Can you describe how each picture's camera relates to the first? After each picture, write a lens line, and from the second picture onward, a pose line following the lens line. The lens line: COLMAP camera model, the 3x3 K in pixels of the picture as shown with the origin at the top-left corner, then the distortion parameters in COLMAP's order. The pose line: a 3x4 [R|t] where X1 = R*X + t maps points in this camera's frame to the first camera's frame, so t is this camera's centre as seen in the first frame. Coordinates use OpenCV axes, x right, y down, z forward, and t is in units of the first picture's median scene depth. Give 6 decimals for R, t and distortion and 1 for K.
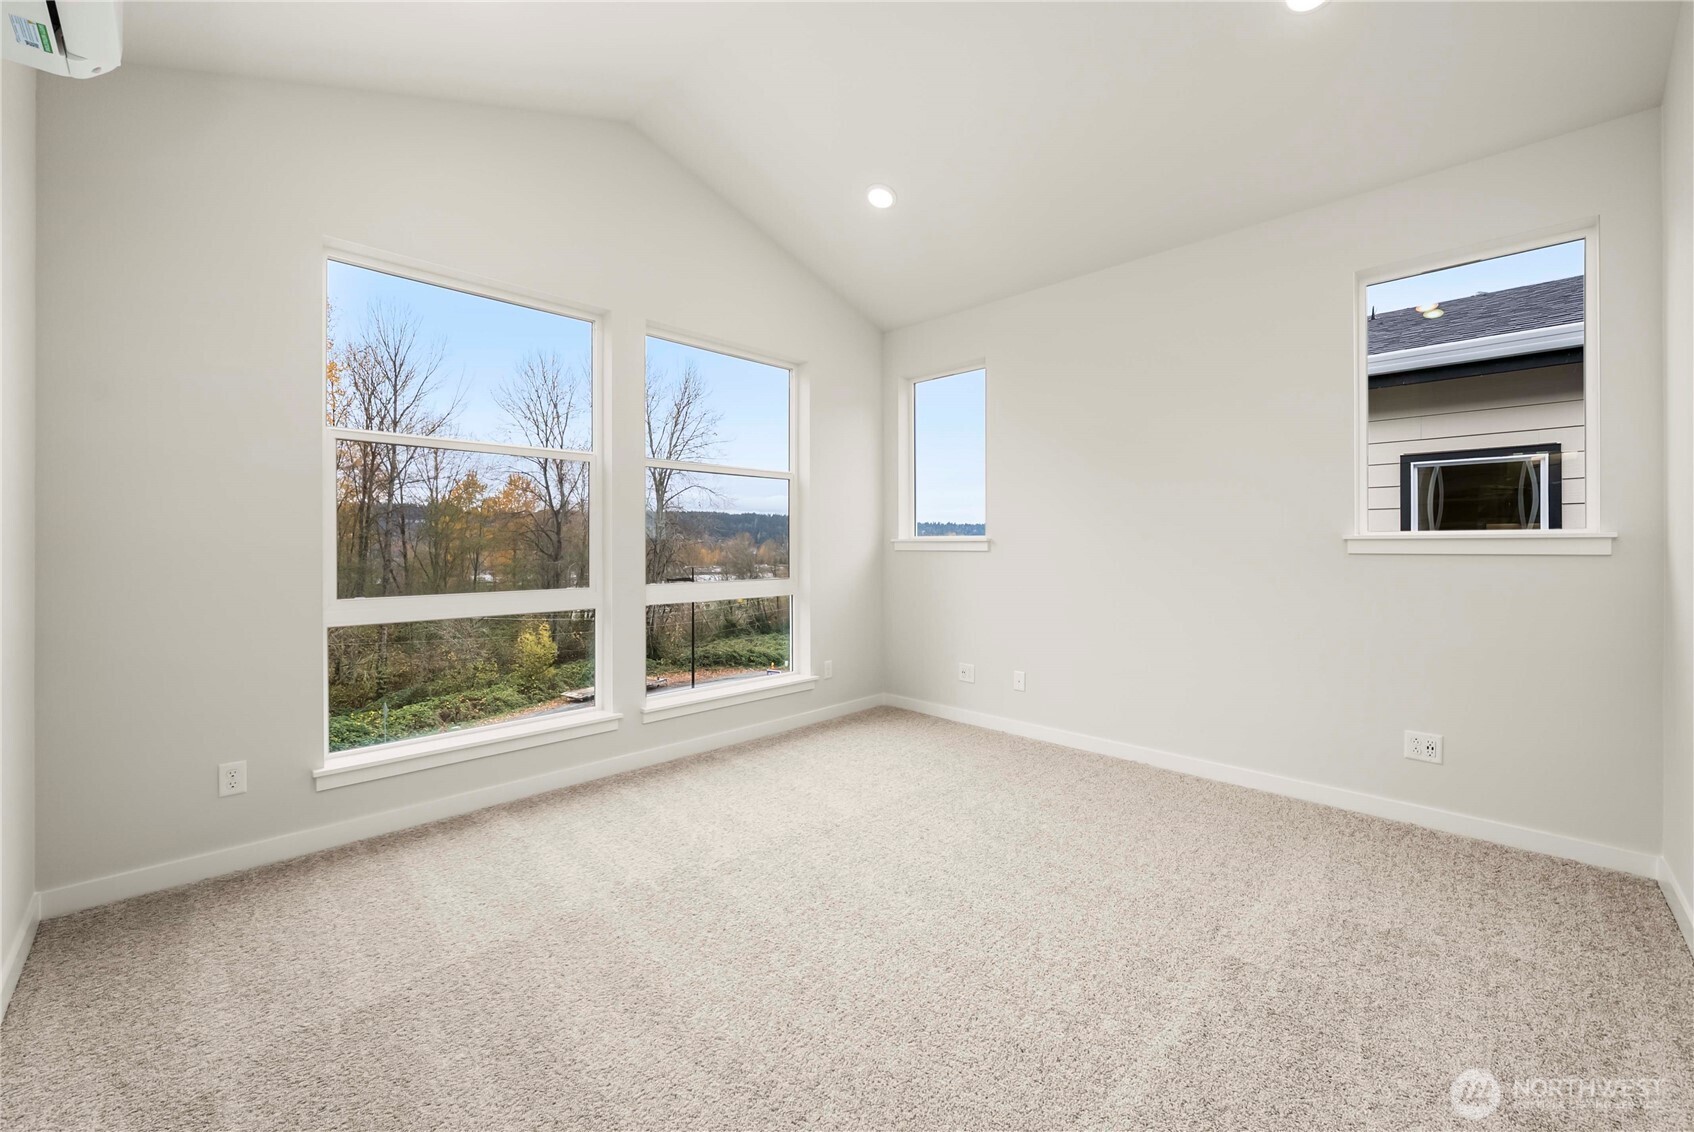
lens RADIAL K [[659.7, 0, 851.1], [0, 659.7, 545.9], [0, 0, 1]] dist [-0.015694, -0.000081]
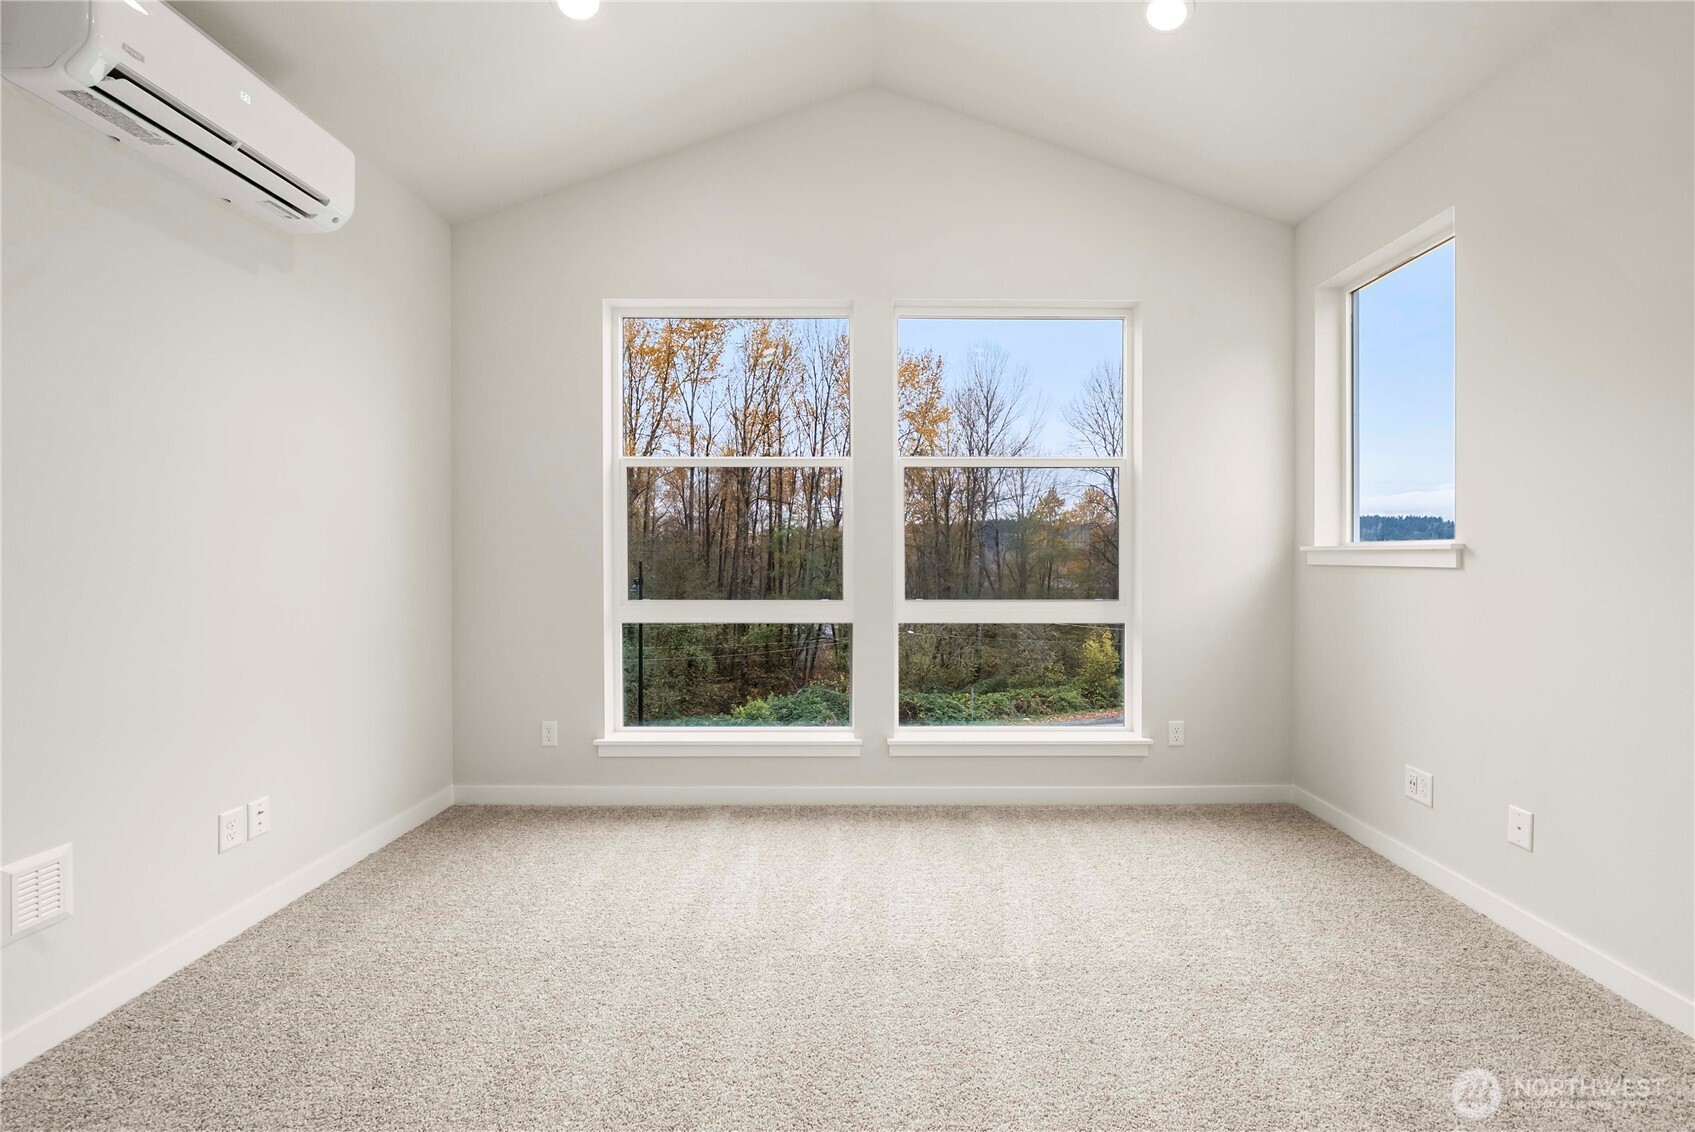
lens RADIAL K [[668.3, 0, 879.0], [0, 668.3, 560.5], [0, 0, 1]] dist [-0.012797, 0.000001]
pose [[0.705582, 0.006703, -0.708597, 0.227797], [-0.002084, 0.999971, 0.007385, -0.001168], [0.708626, -0.003734, 0.705575, 0.257192]]
